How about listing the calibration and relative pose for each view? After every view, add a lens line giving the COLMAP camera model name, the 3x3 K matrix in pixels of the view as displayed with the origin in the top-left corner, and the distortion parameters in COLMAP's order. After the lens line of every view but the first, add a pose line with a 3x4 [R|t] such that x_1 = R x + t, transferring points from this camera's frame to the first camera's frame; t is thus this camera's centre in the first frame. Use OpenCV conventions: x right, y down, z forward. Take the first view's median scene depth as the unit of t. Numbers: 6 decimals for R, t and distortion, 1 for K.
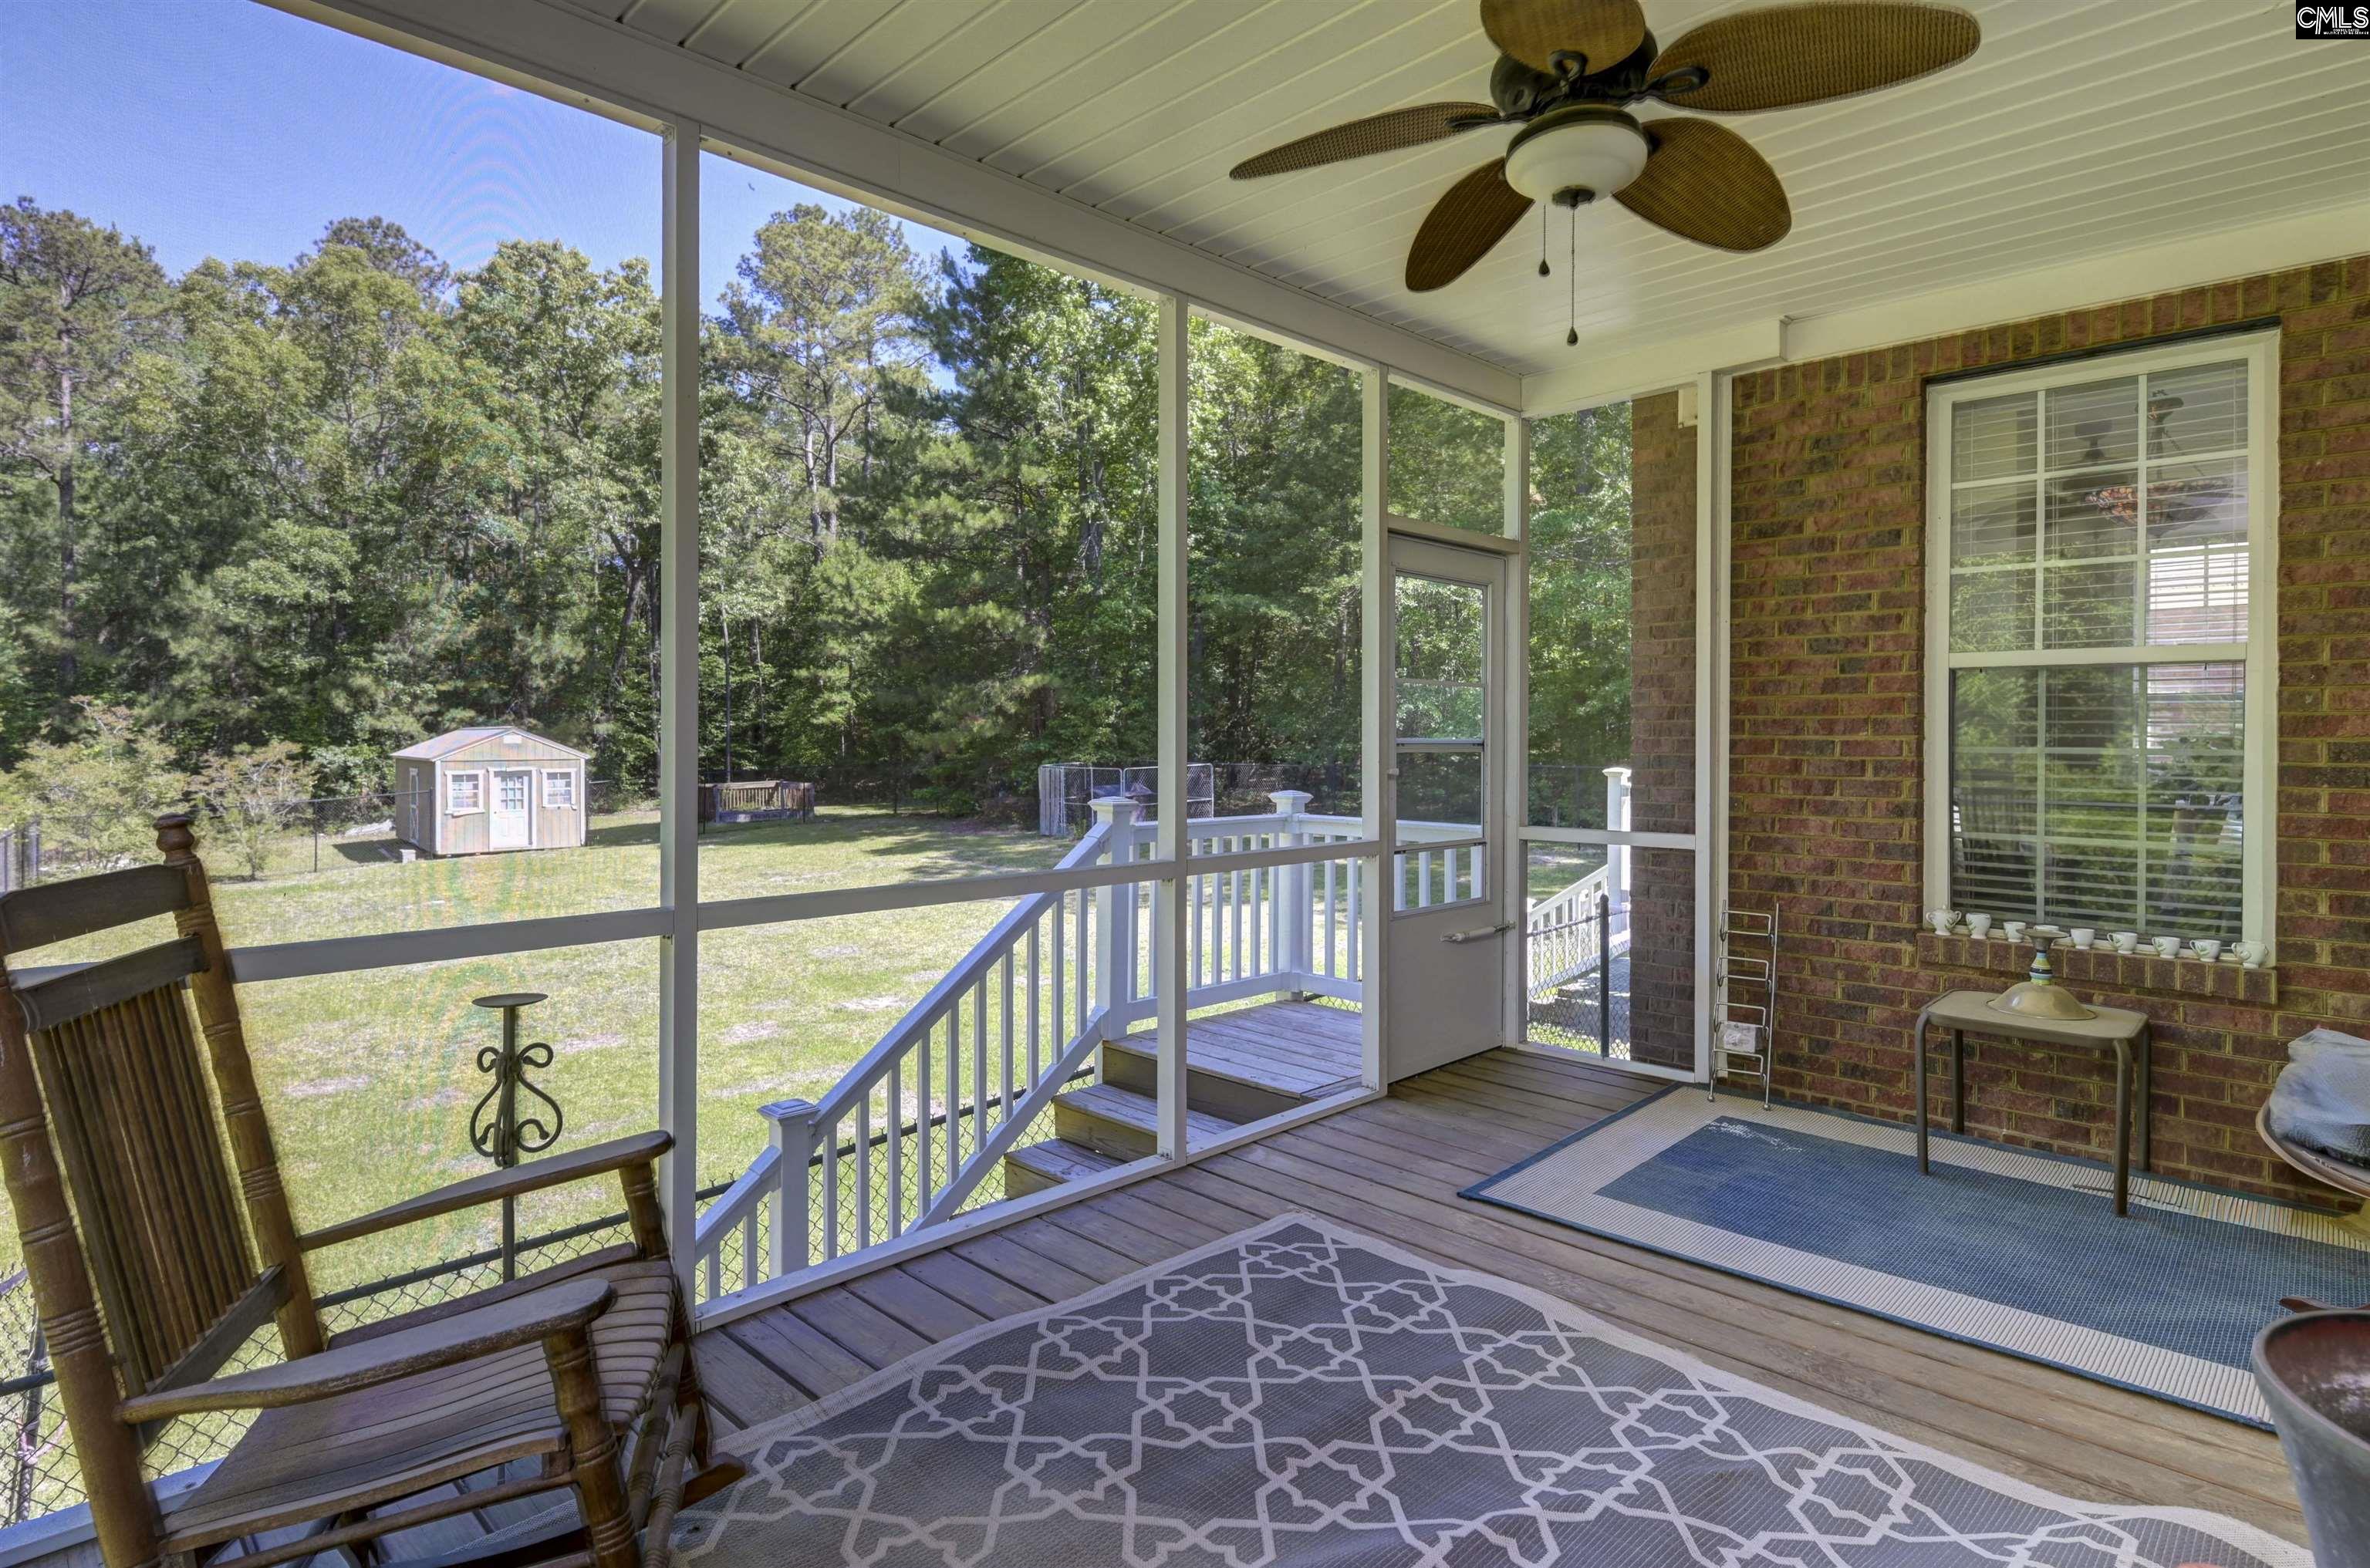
lens RADIAL K [[1223.1, 0, 1187.6], [0, 1223.1, 769.5], [0, 0, 1]] dist [-0.011978, -0.005321]
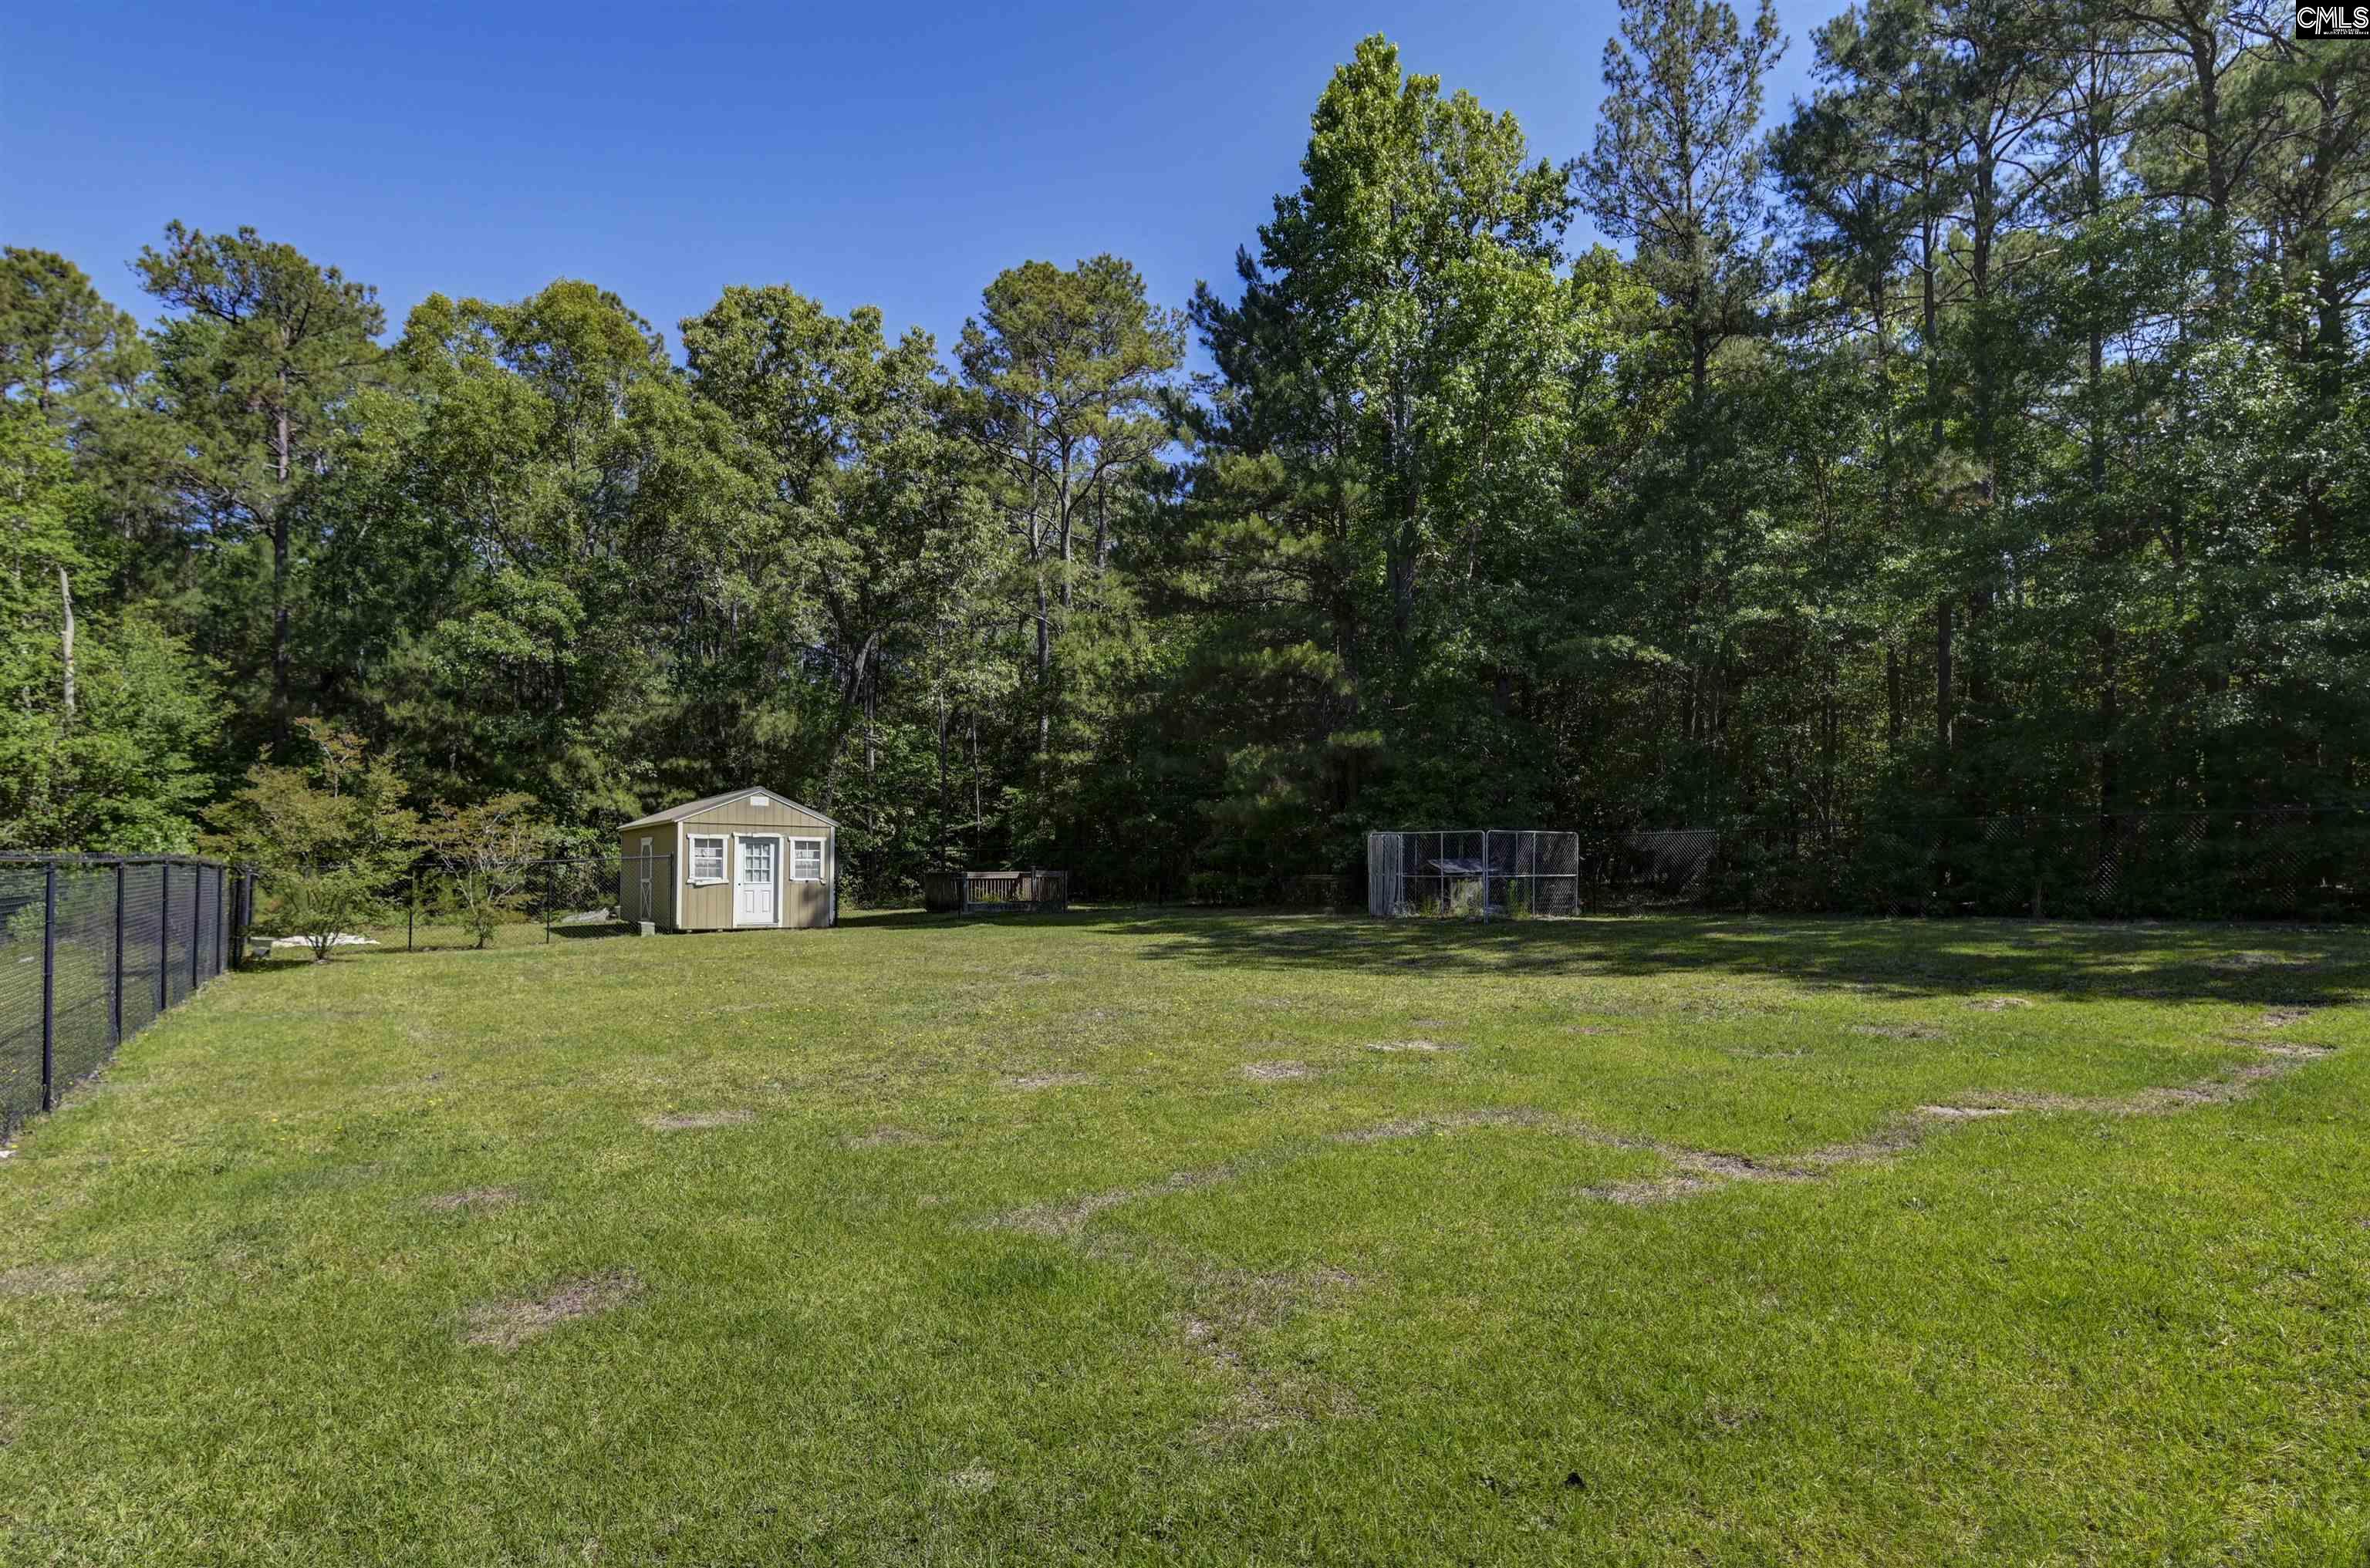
lens RADIAL K [[1264.2, 0, 1217.0], [0, 1264.2, 893.3], [0, 0, 1]] dist [-0.011333, 0.002541]
pose [[0.995404, 0.009175, -0.095325, -0.121438], [-0.011395, 0.999676, -0.022769, 0.050178], [0.095086, 0.023750, 0.995186, 0.113850]]
